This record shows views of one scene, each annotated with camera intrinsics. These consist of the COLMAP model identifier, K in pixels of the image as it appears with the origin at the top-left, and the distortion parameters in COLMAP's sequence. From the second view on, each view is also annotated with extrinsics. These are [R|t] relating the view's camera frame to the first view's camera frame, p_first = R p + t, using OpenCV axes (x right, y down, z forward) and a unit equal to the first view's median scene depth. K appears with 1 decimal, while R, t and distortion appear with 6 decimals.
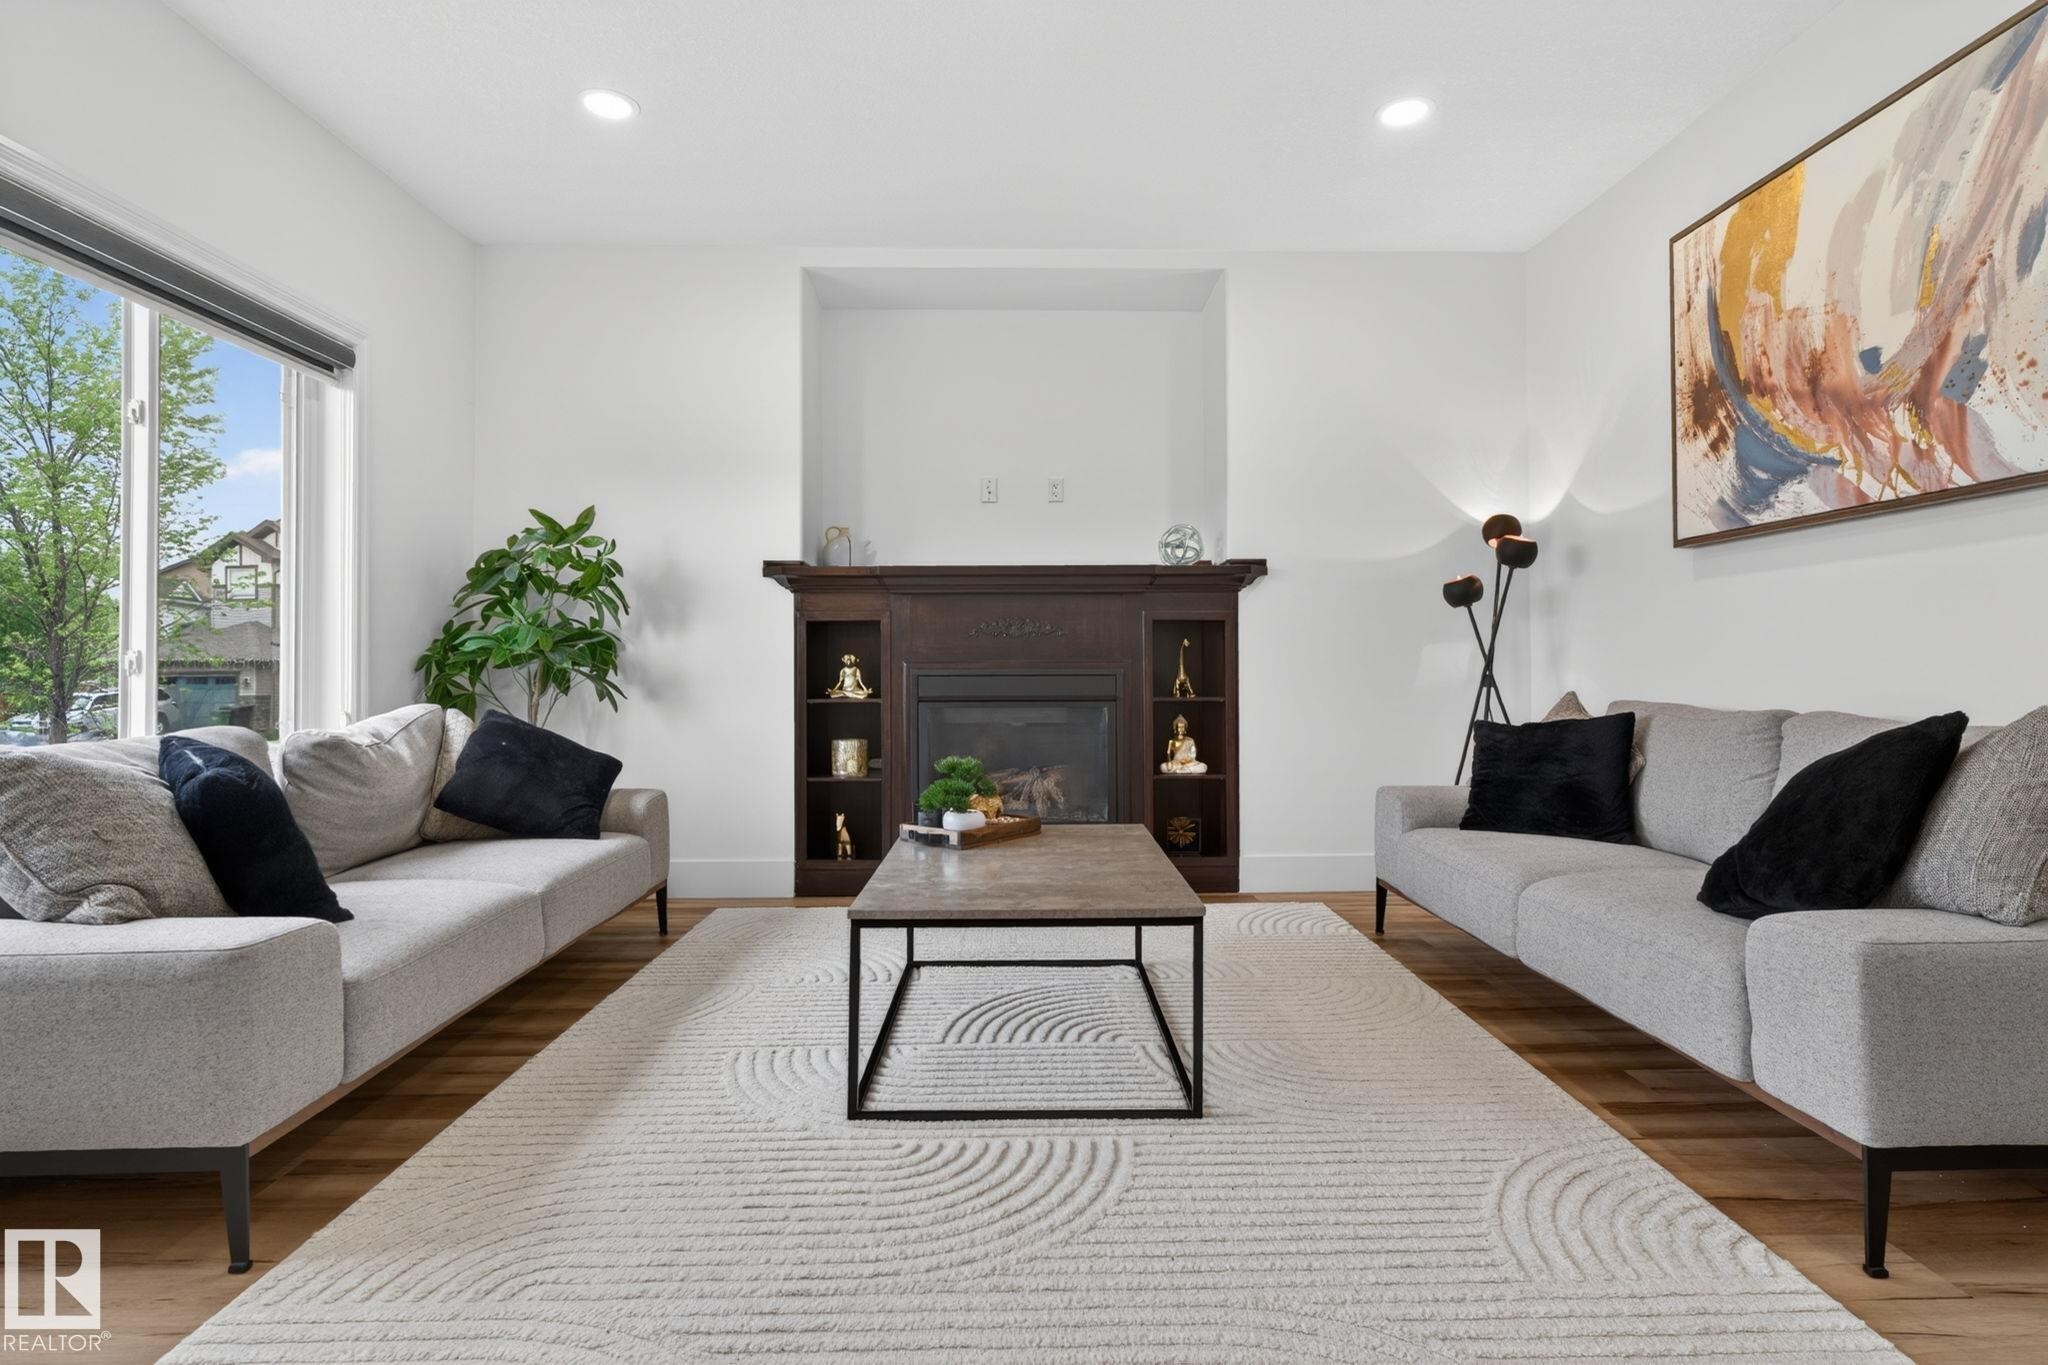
lens RADIAL K [[1048.7, 0, 1025.6], [0, 1048.7, 668.1], [0, 0, 1]] dist [0.000519, -0.000412]
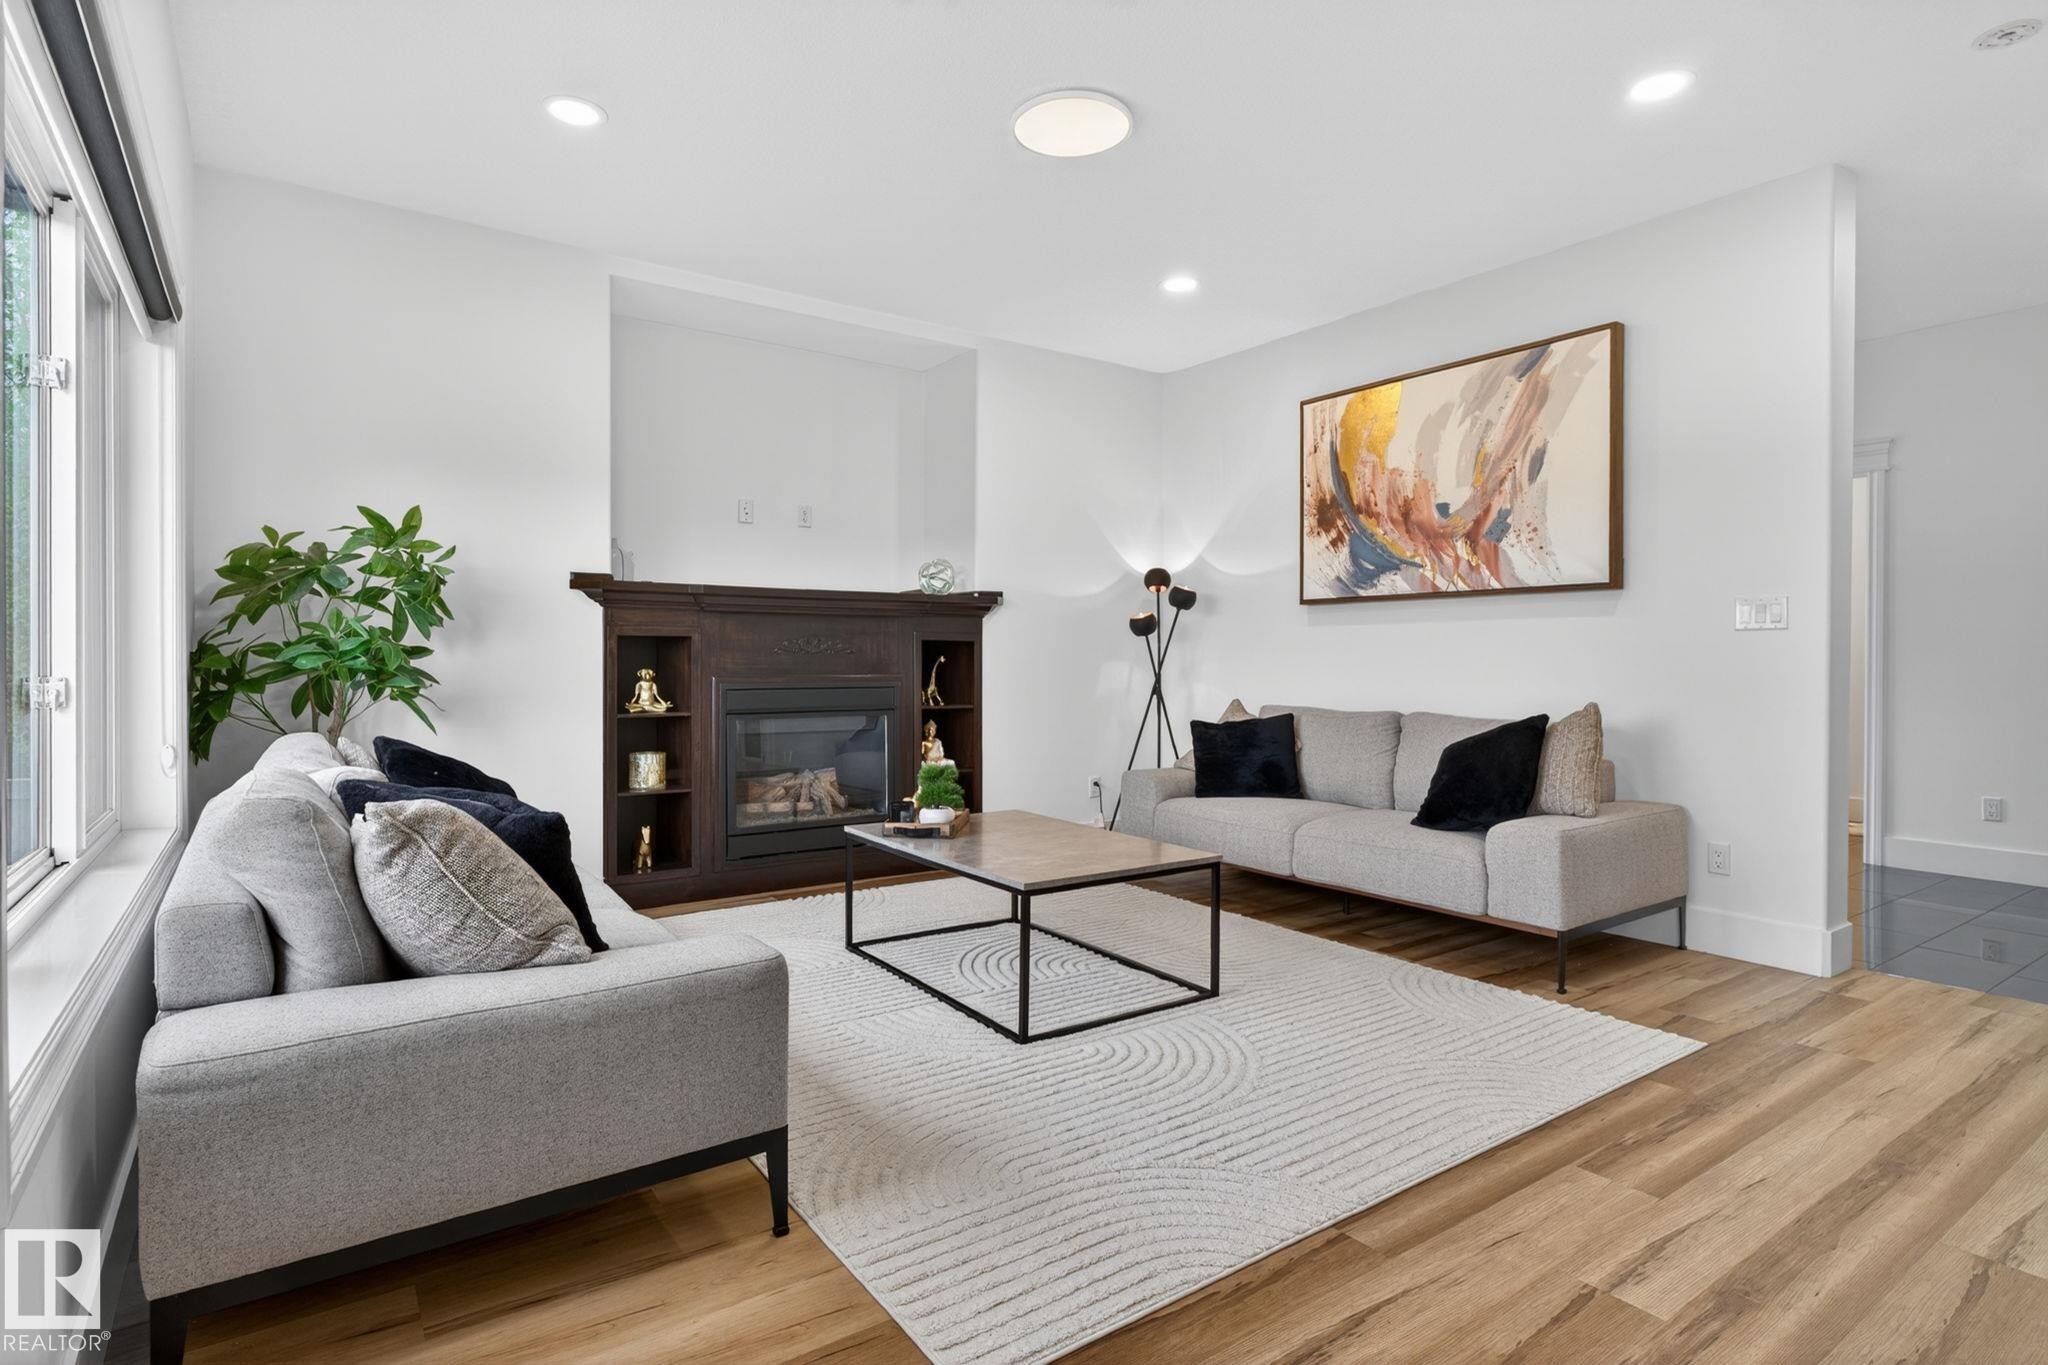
lens RADIAL K [[1040.3, 0, 1024.0], [0, 1040.3, 682.5], [0, 0, 1]] dist [-0.013777, 0.014828]
pose [[0.833769, -0.004459, 0.552095, -0.605629], [-0.006219, 0.999828, 0.017466, -0.027868], [-0.552078, -0.017996, 0.833598, -0.046214]]
